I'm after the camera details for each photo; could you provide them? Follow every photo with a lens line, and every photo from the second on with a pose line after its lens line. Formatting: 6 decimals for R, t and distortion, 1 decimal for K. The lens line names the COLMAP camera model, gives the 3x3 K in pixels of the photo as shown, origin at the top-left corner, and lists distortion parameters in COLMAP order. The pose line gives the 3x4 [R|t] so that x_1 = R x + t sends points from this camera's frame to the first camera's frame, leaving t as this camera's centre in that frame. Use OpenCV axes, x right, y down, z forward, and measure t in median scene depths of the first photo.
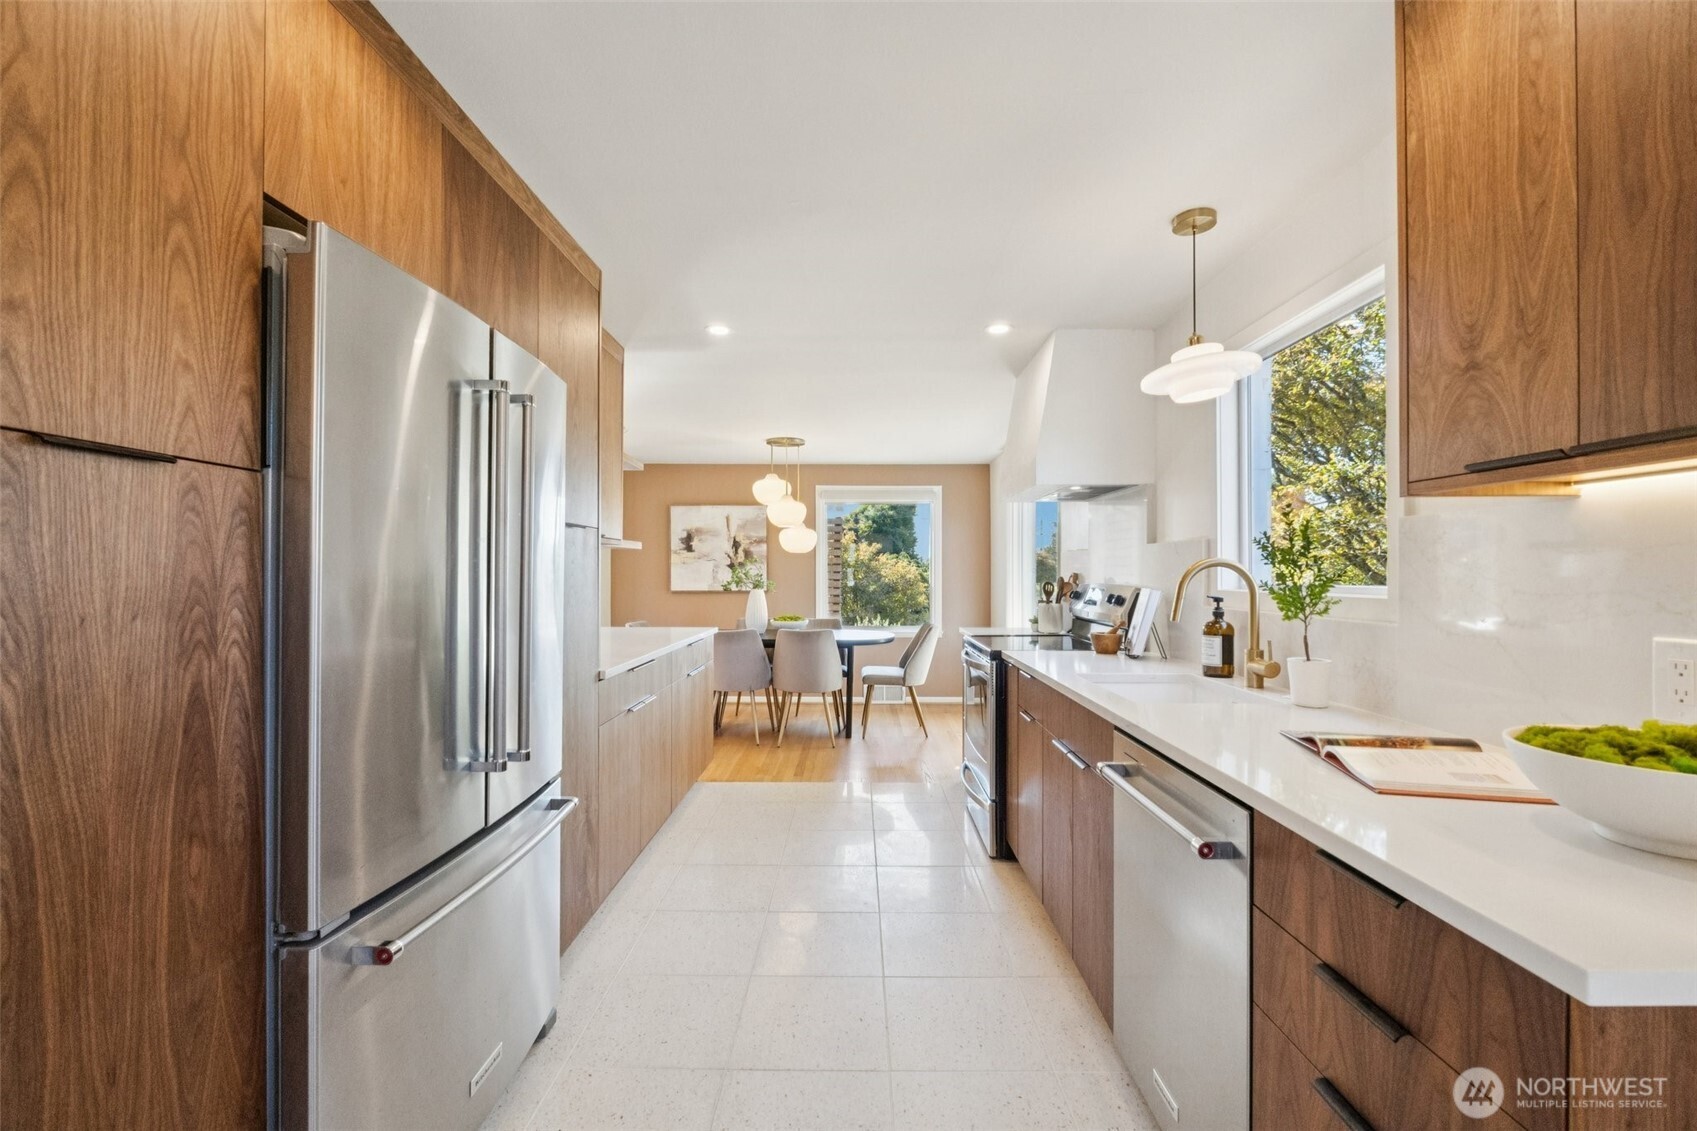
lens RADIAL K [[712.2, 0, 848.5], [0, 712.2, 565.5], [0, 0, 1]] dist [-0.009157, 0.000156]
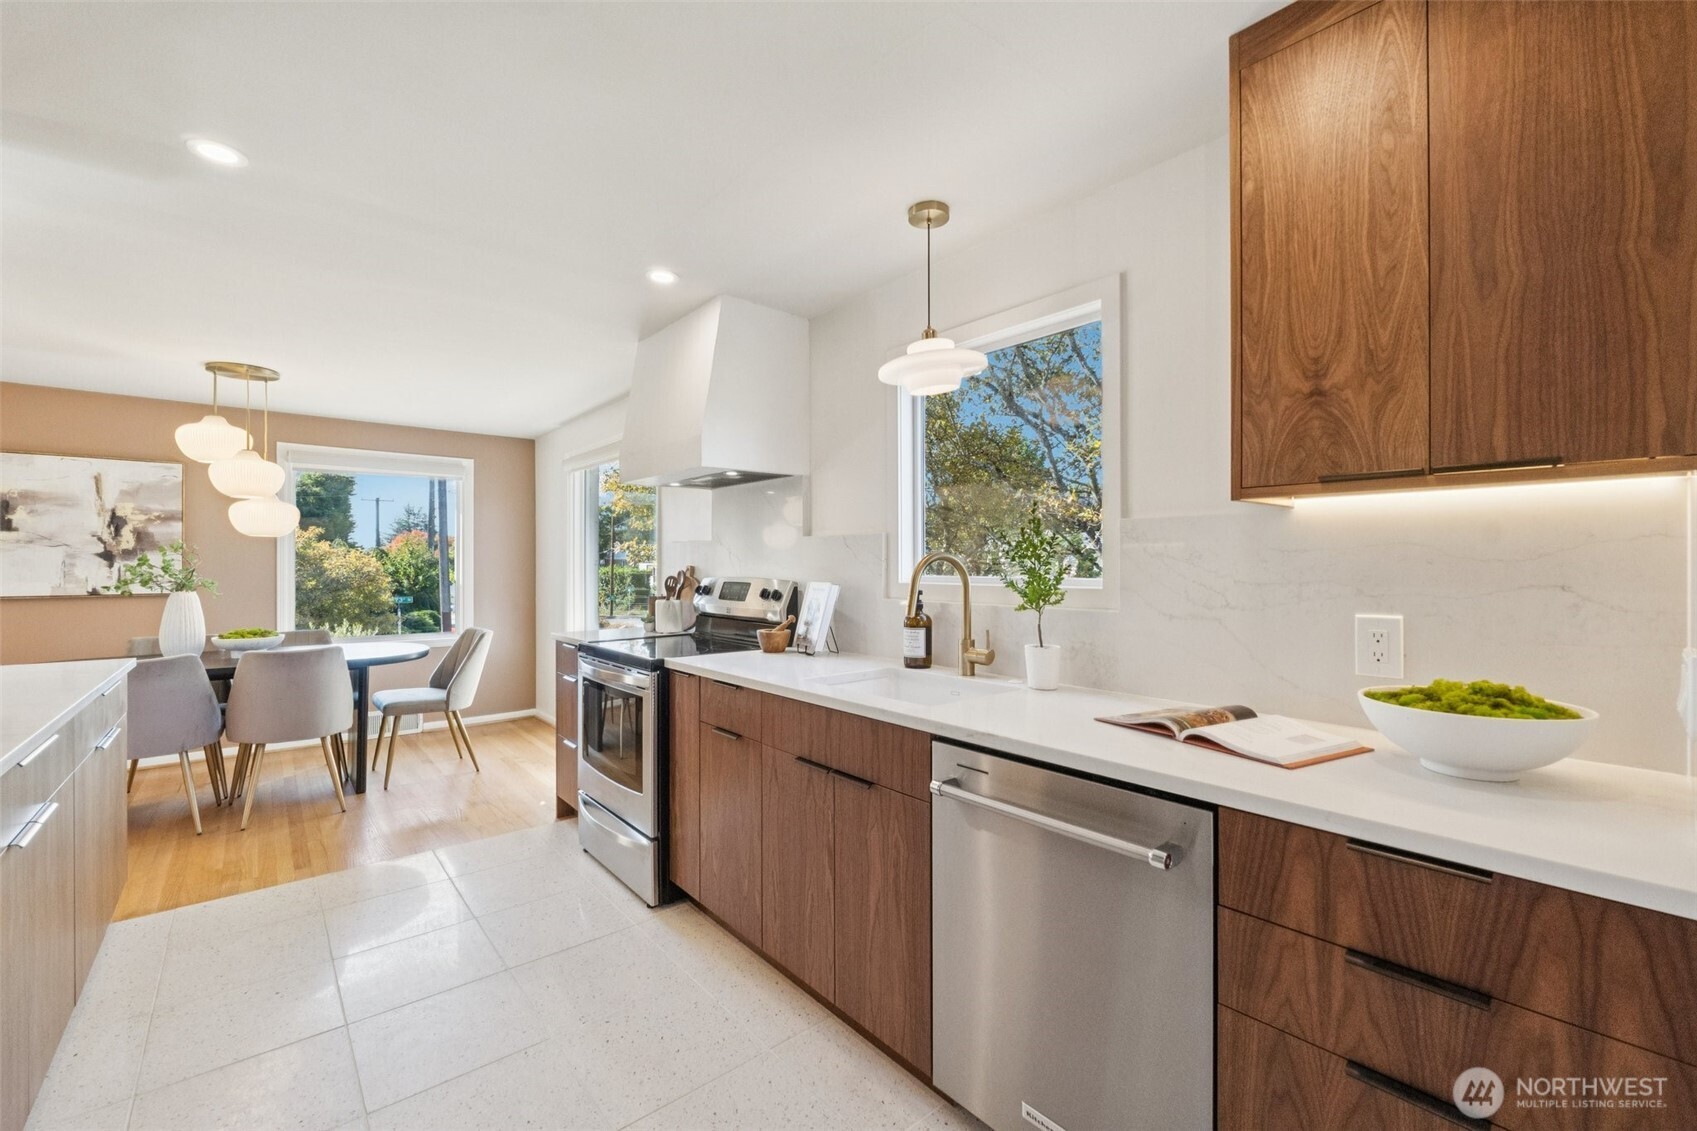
lens RADIAL K [[708.6, 0, 851.2], [0, 708.6, 560.0], [0, 0, 1]] dist [-0.009096, -0.000200]
pose [[0.751377, 0.003505, 0.659864, -0.408524], [-0.005839, 0.999982, 0.001337, 0.000979], [-0.659848, -0.004858, 0.751384, 0.531664]]
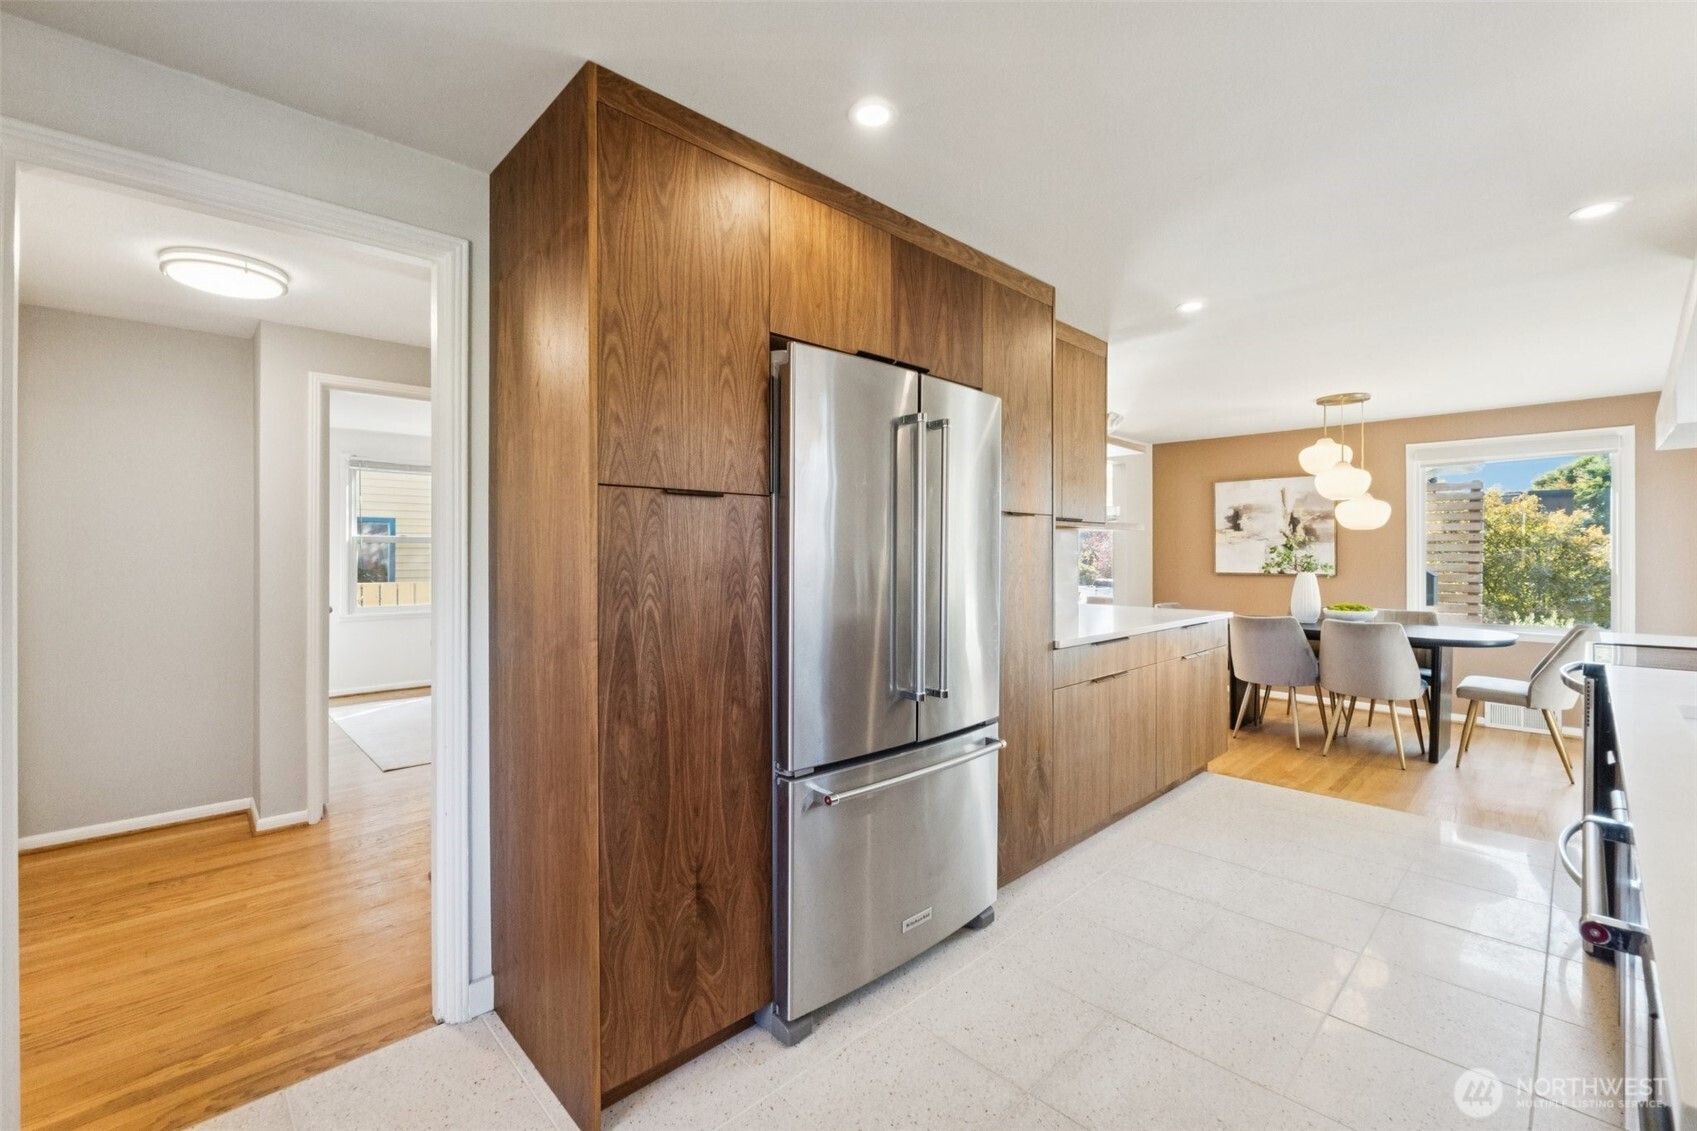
lens RADIAL K [[720.0, 0, 852.1], [0, 720.0, 544.8], [0, 0, 1]] dist [-0.007802, -0.000081]
pose [[0.704372, -0.008413, -0.709781, 0.453012], [0.007693, 0.999962, -0.004217, -0.005021], [0.709789, -0.002490, 0.704410, -0.070527]]
